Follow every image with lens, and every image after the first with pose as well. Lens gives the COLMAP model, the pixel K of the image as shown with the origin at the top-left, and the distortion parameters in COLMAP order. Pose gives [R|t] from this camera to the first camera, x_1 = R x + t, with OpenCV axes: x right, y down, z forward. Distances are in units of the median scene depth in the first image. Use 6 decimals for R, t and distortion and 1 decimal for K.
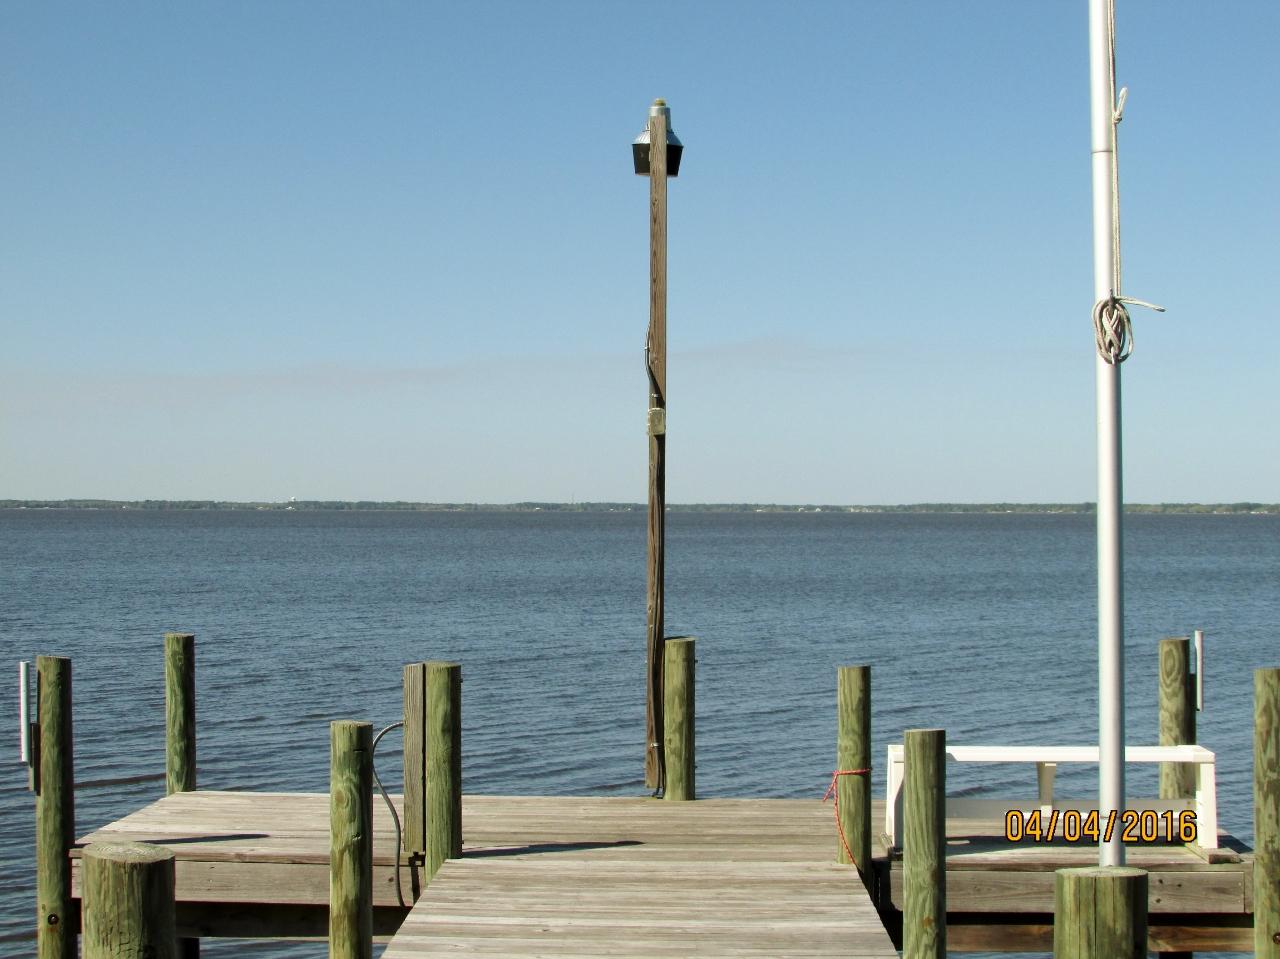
lens RADIAL K [[2457.6, 0, 639.9], [0, 2457.6, 478.9], [0, 0, 1]] dist [-0.020860, 0.000000]
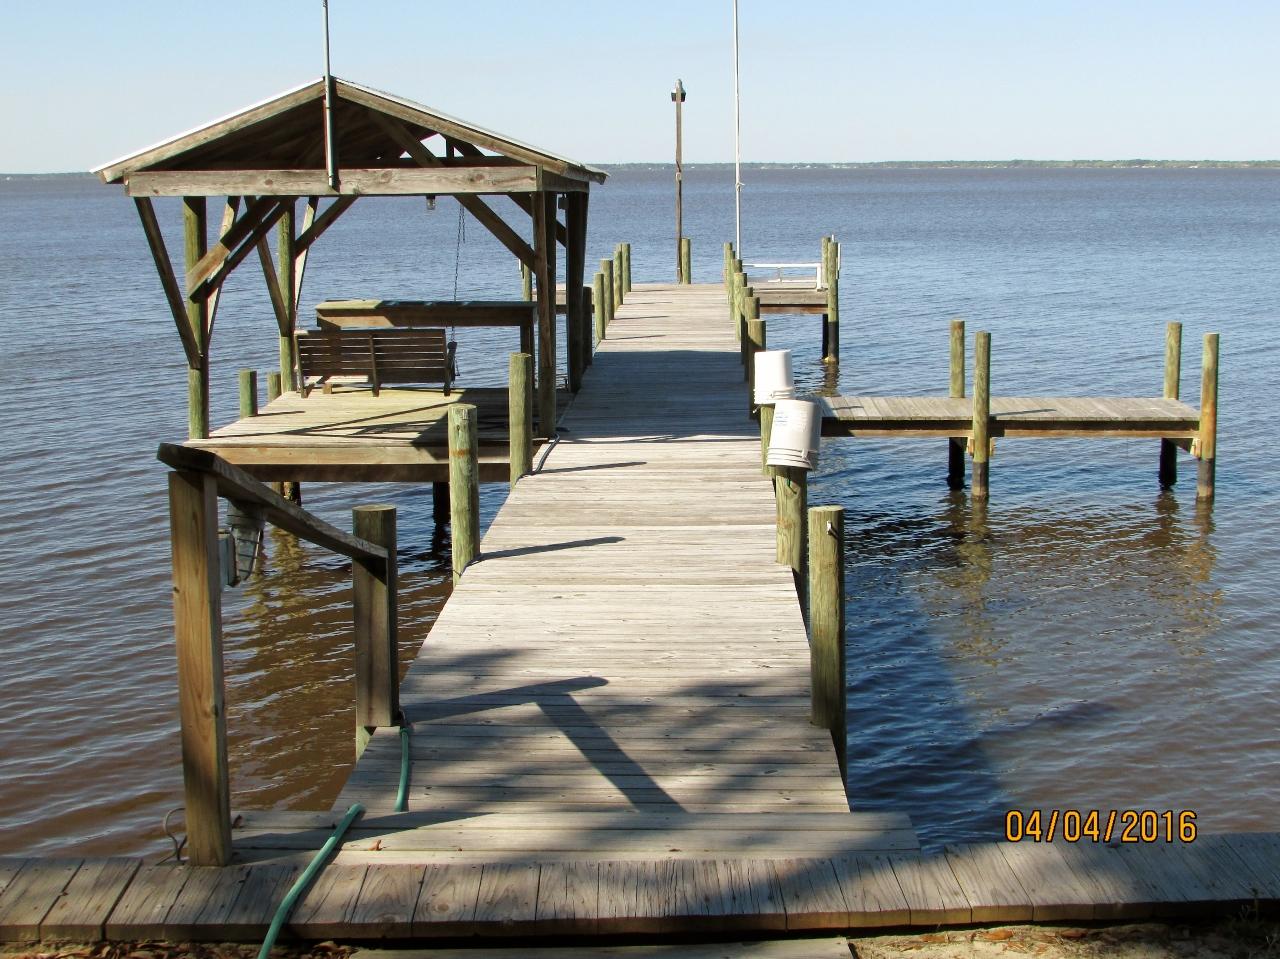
lens RADIAL K [[1899.9, 0, 640.6], [0, 1899.9, 479.3], [0, 0, 1]] dist [-0.095051, 0.000000]
pose [[0.999814, -0.008352, -0.017404, -0.004159], [0.011267, 0.984540, 0.174794, -0.069578], [0.015675, -0.174958, 0.984451, -1.716269]]
